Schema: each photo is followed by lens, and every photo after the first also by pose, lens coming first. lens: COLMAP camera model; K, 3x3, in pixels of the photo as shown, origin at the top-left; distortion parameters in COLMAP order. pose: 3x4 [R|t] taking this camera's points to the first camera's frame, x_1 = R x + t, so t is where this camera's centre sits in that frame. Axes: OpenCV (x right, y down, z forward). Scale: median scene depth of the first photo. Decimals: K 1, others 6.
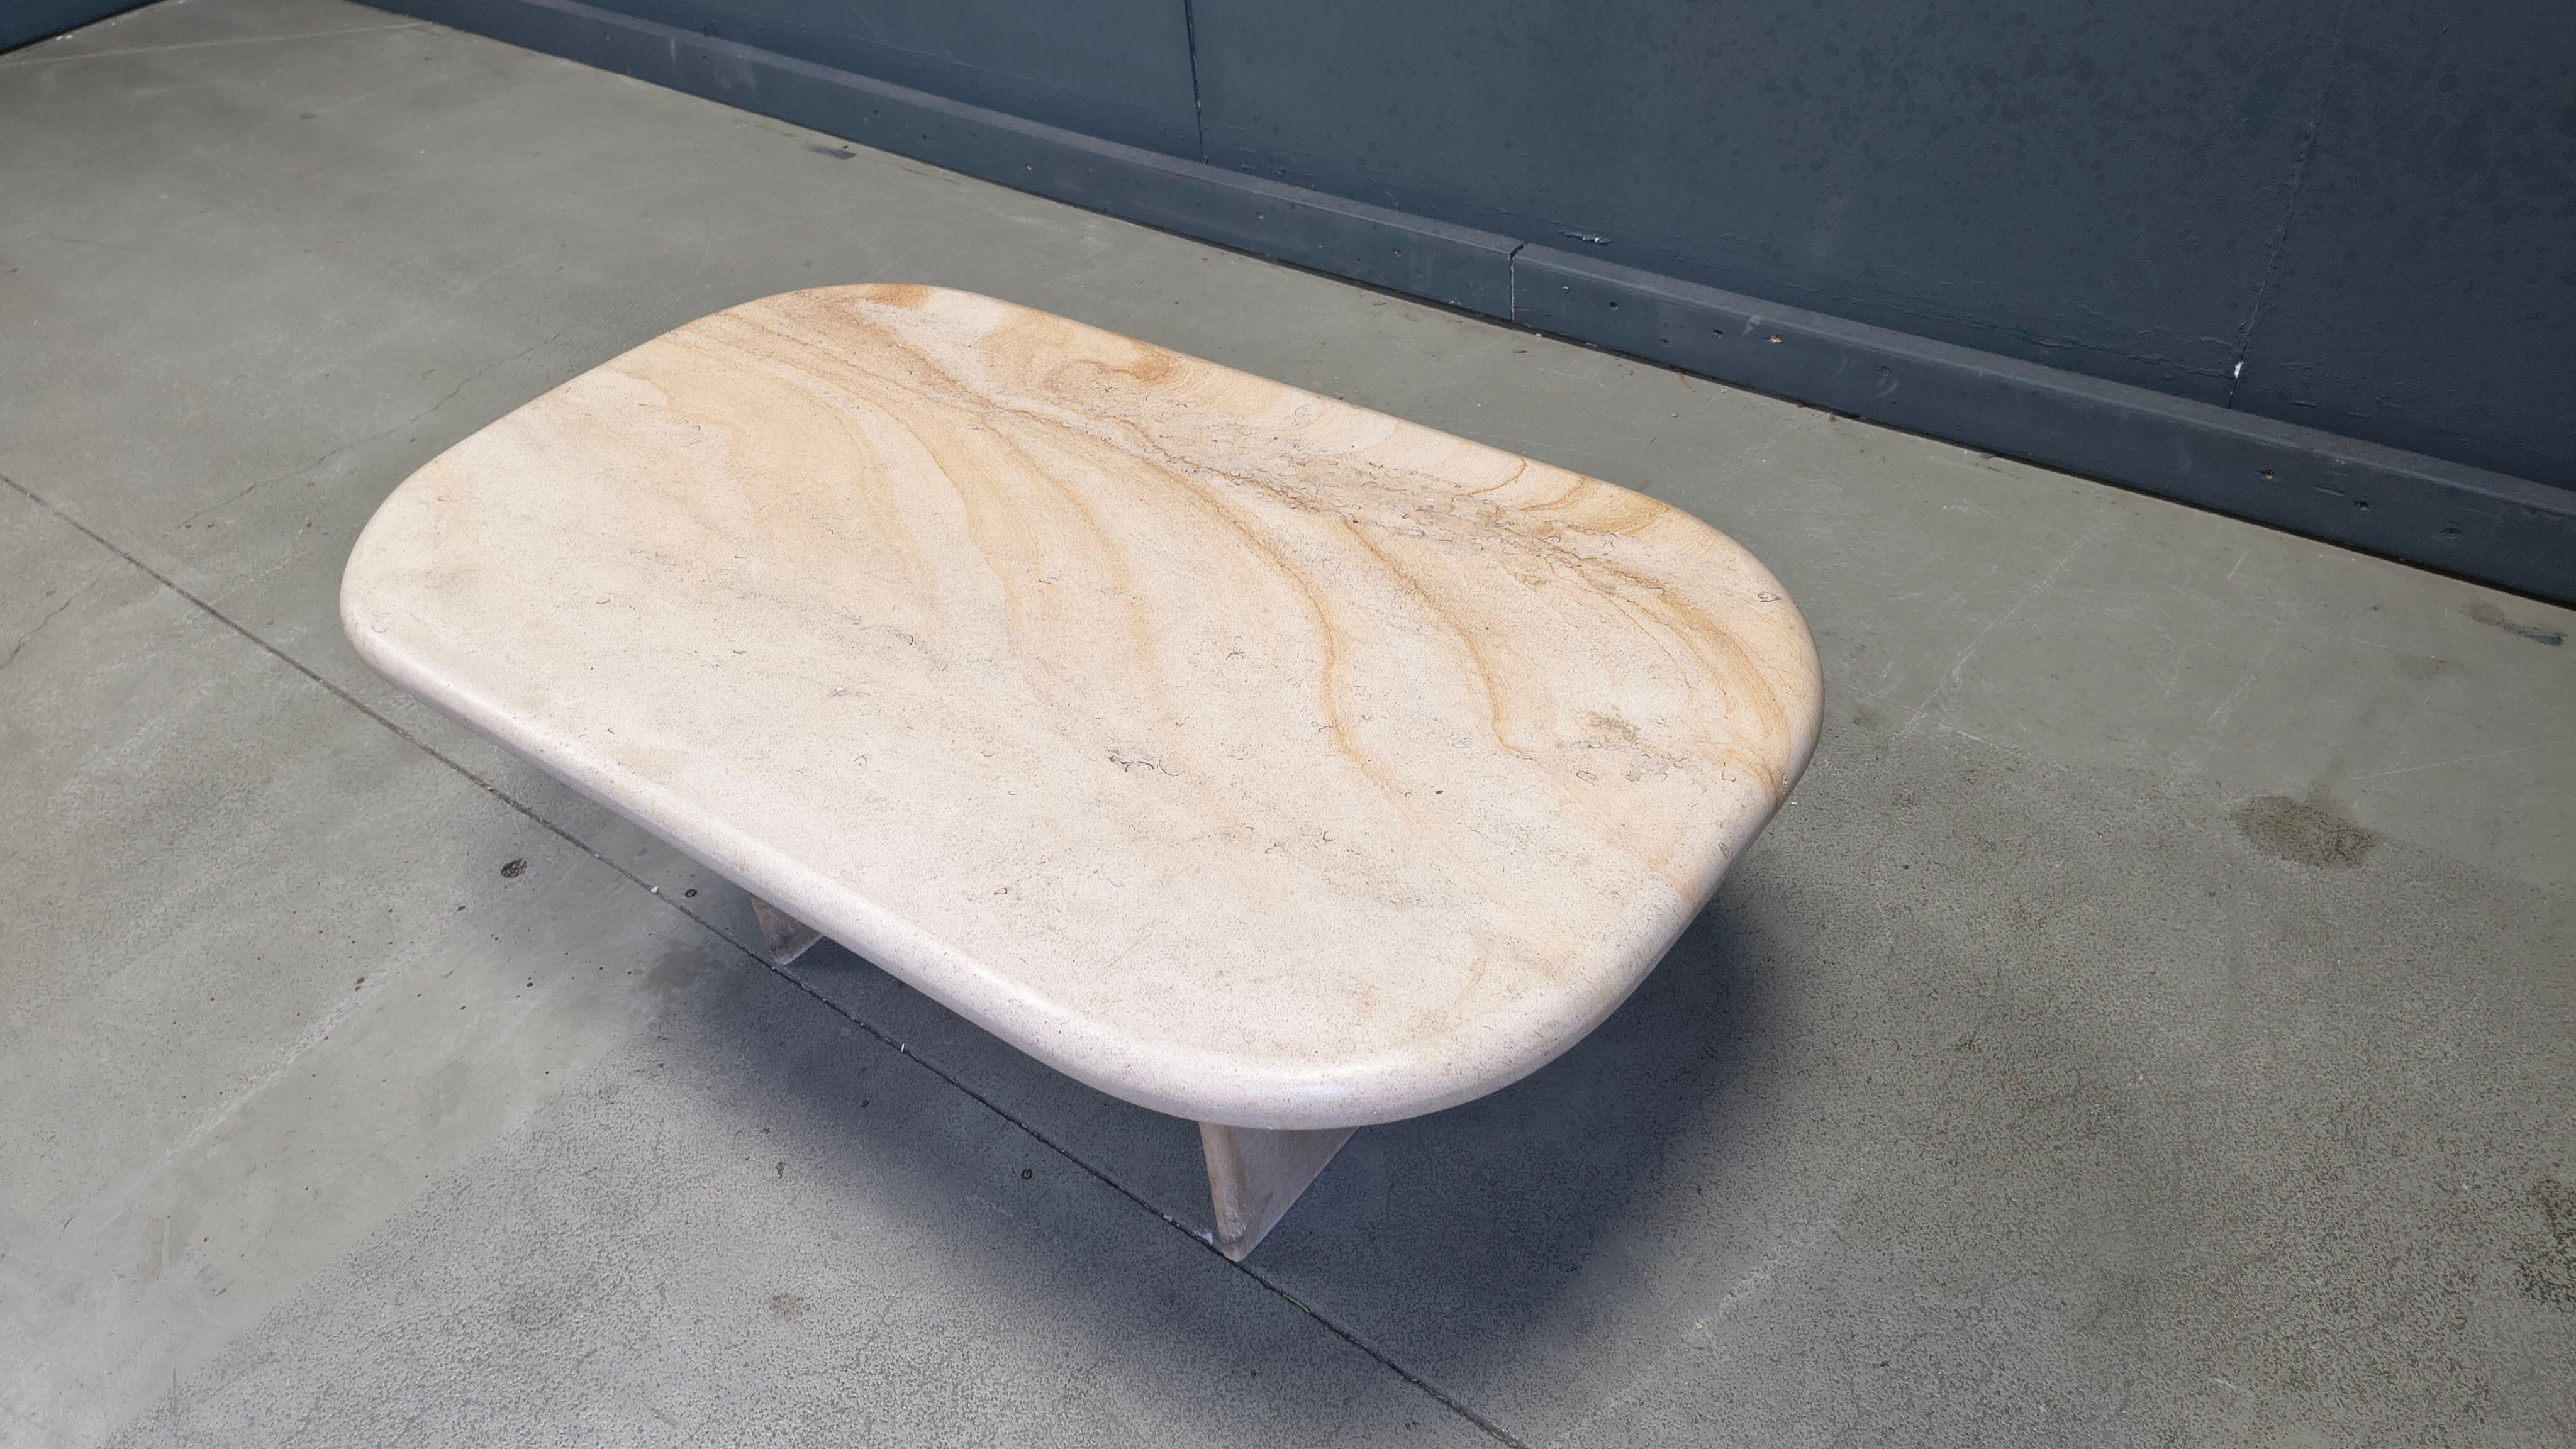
lens RADIAL K [[1777.1, 0, 1285.3], [0, 1777.1, 711.5], [0, 0, 1]] dist [0.065848, -0.083900]
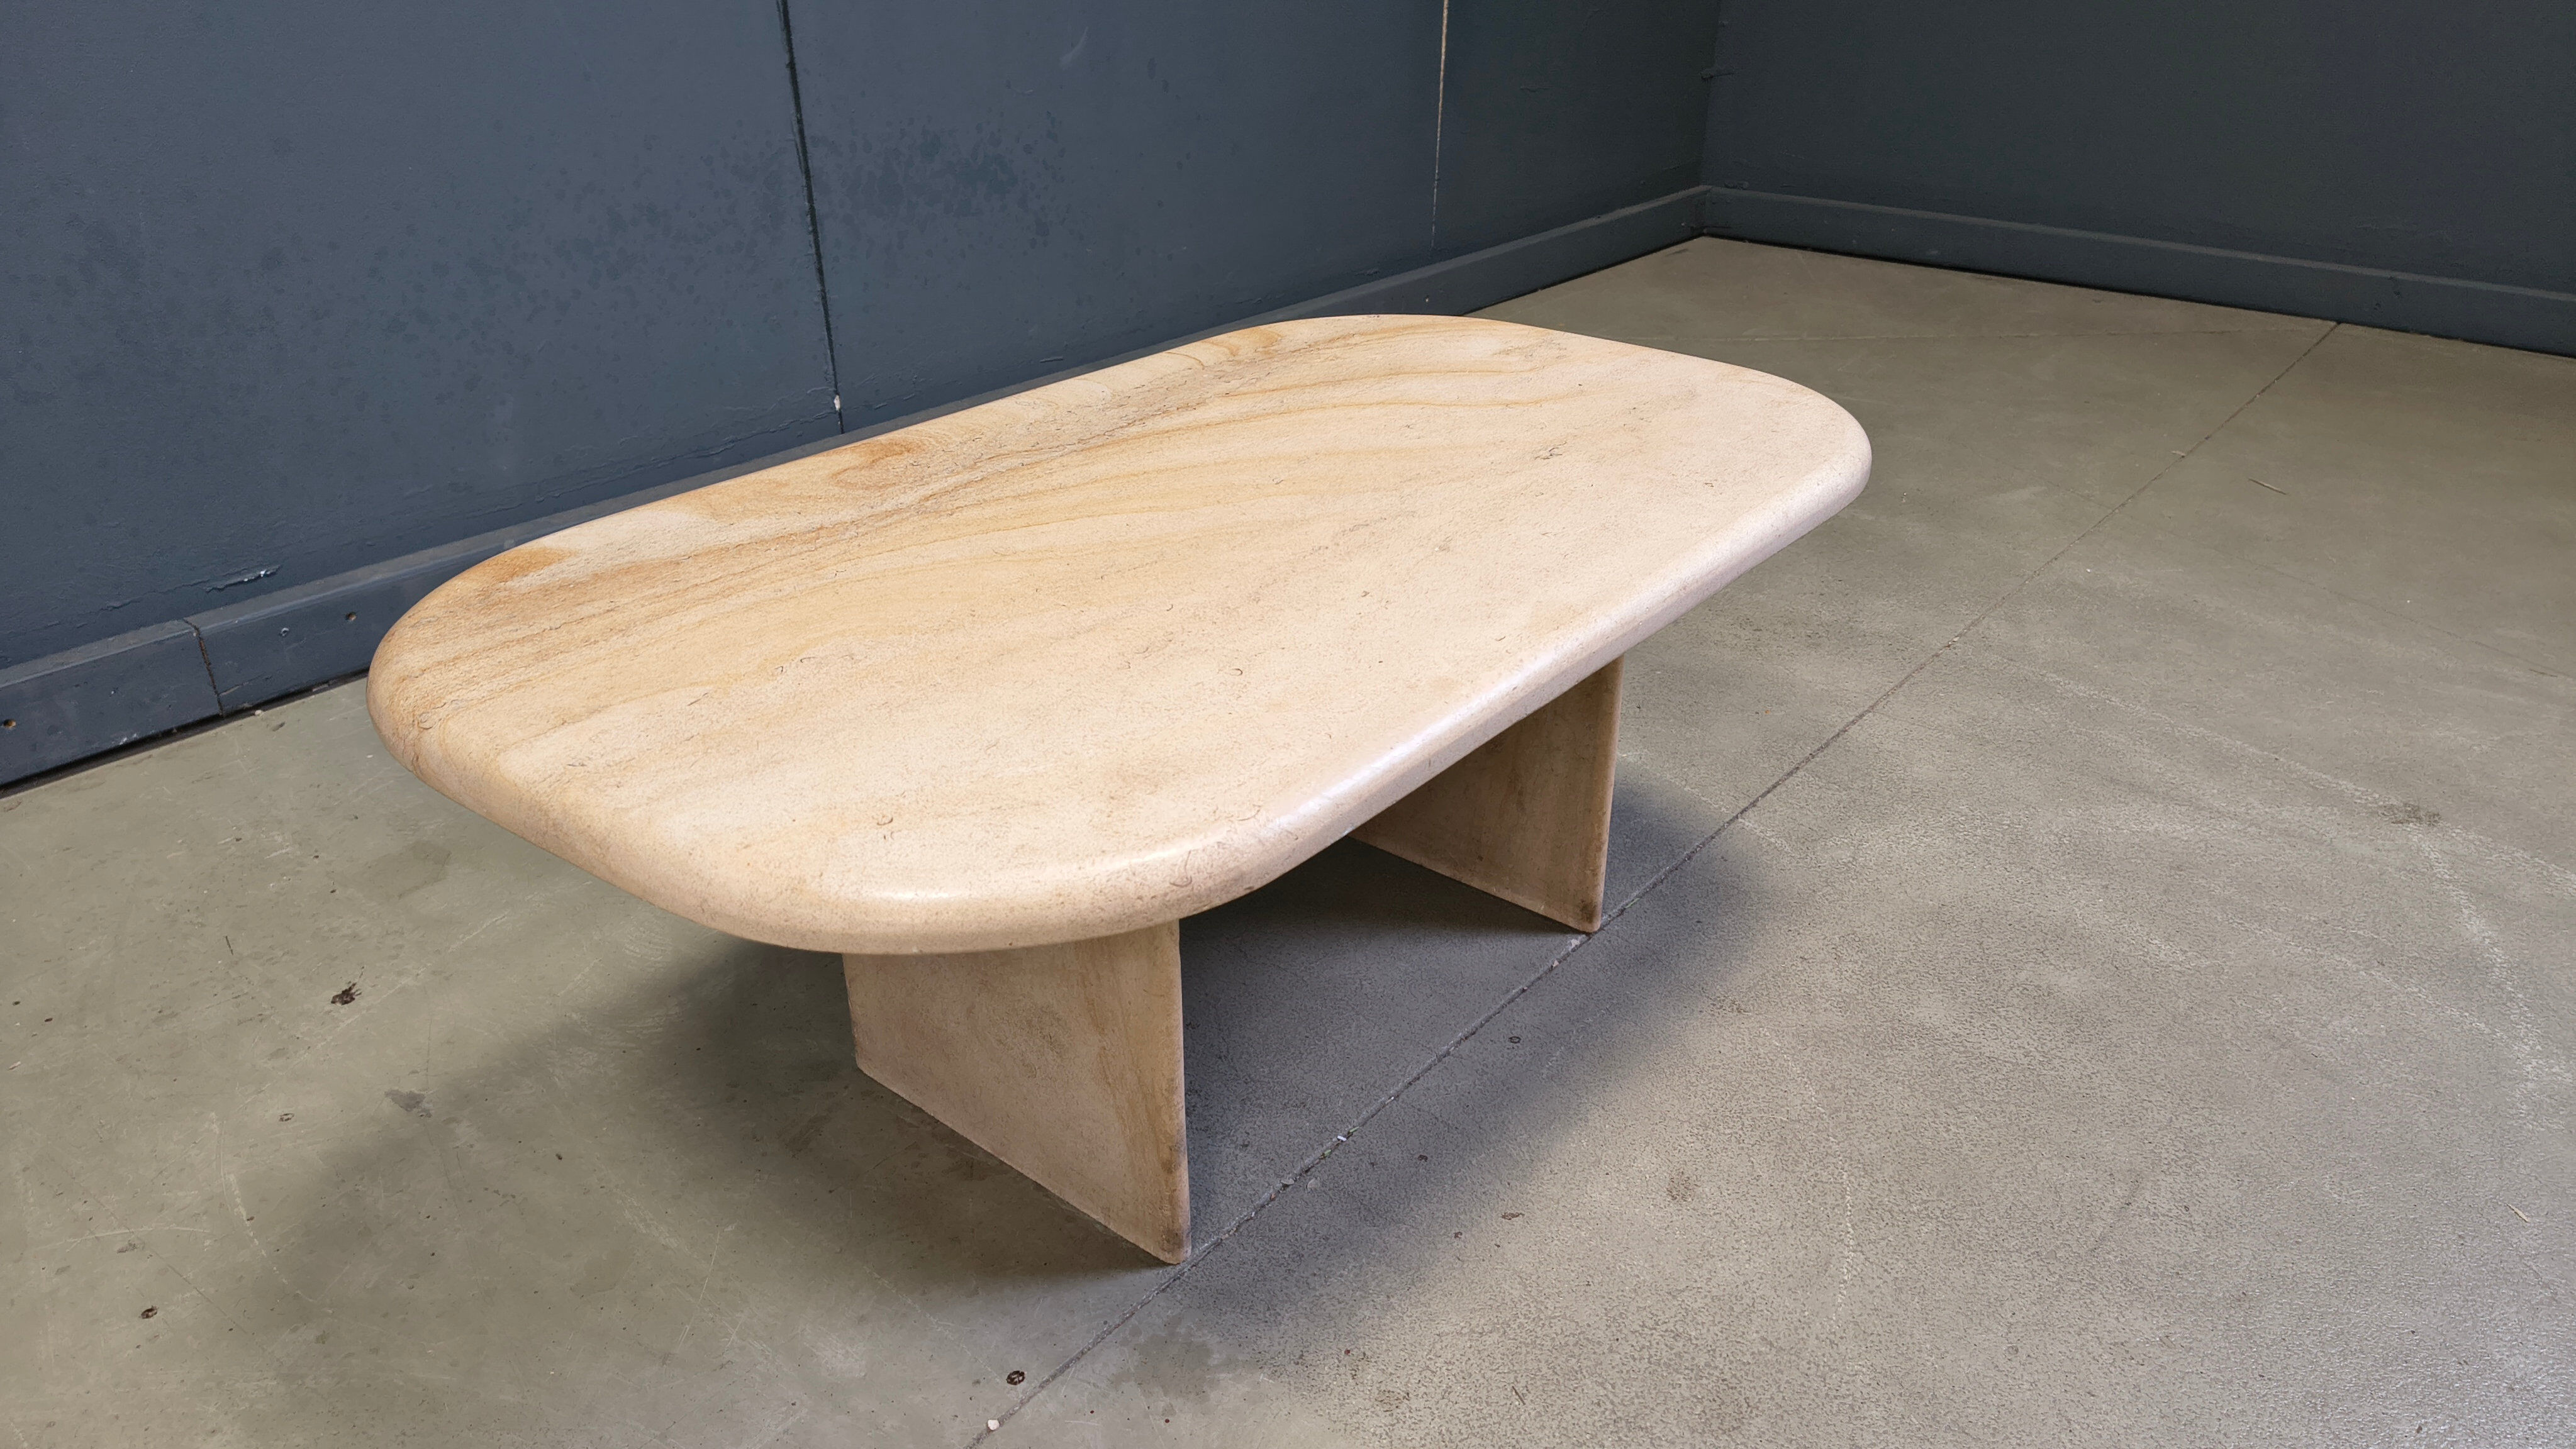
lens RADIAL K [[1773.5, 0, 1310.7], [0, 1773.5, 748.7], [0, 0, 1]] dist [0.046915, -0.060081]
pose [[0.023149, -0.386287, 0.922088, -1.026179], [0.635052, 0.718028, 0.284857, -0.219680], [-0.772122, 0.578980, 0.261934, 0.747811]]
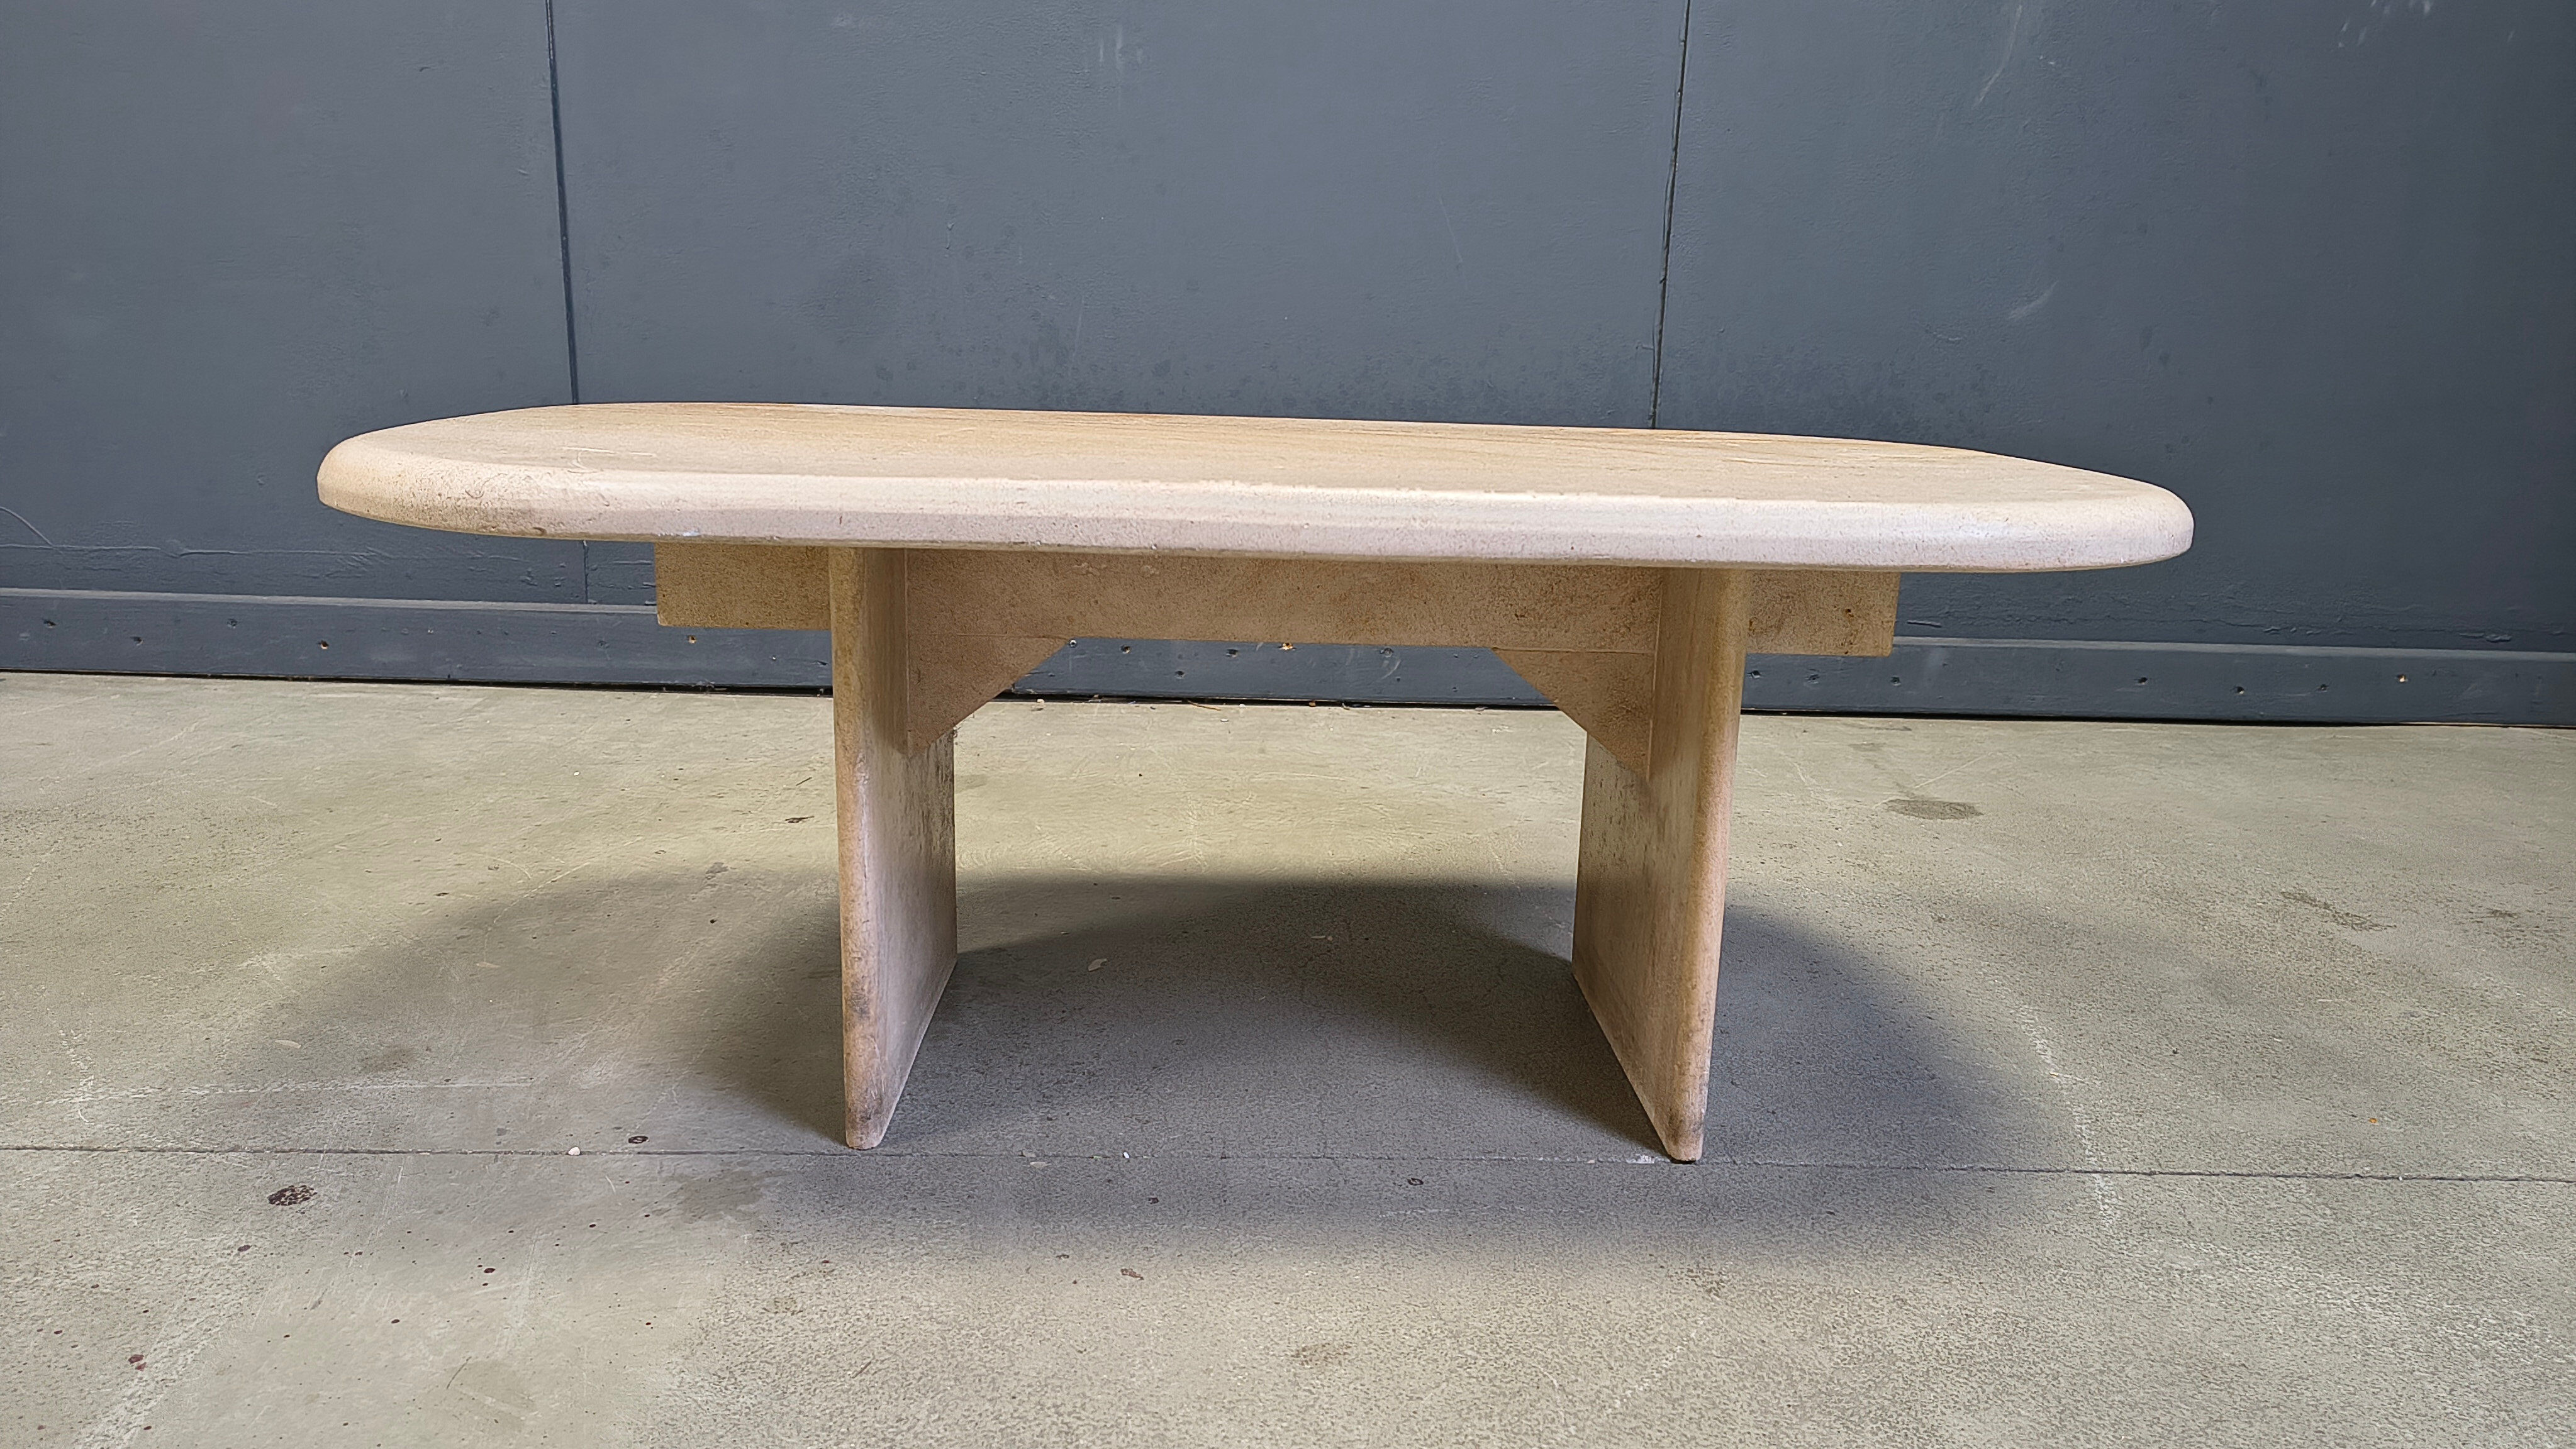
lens RADIAL K [[1767.6, 0, 1298.4], [0, 1767.6, 742.1], [0, 0, 1]] dist [0.058402, -0.069527]
pose [[0.759707, -0.051569, 0.648217, -0.694336], [0.342760, 0.878879, -0.331795, 0.337454], [-0.552594, 0.474250, 0.685366, 0.410115]]
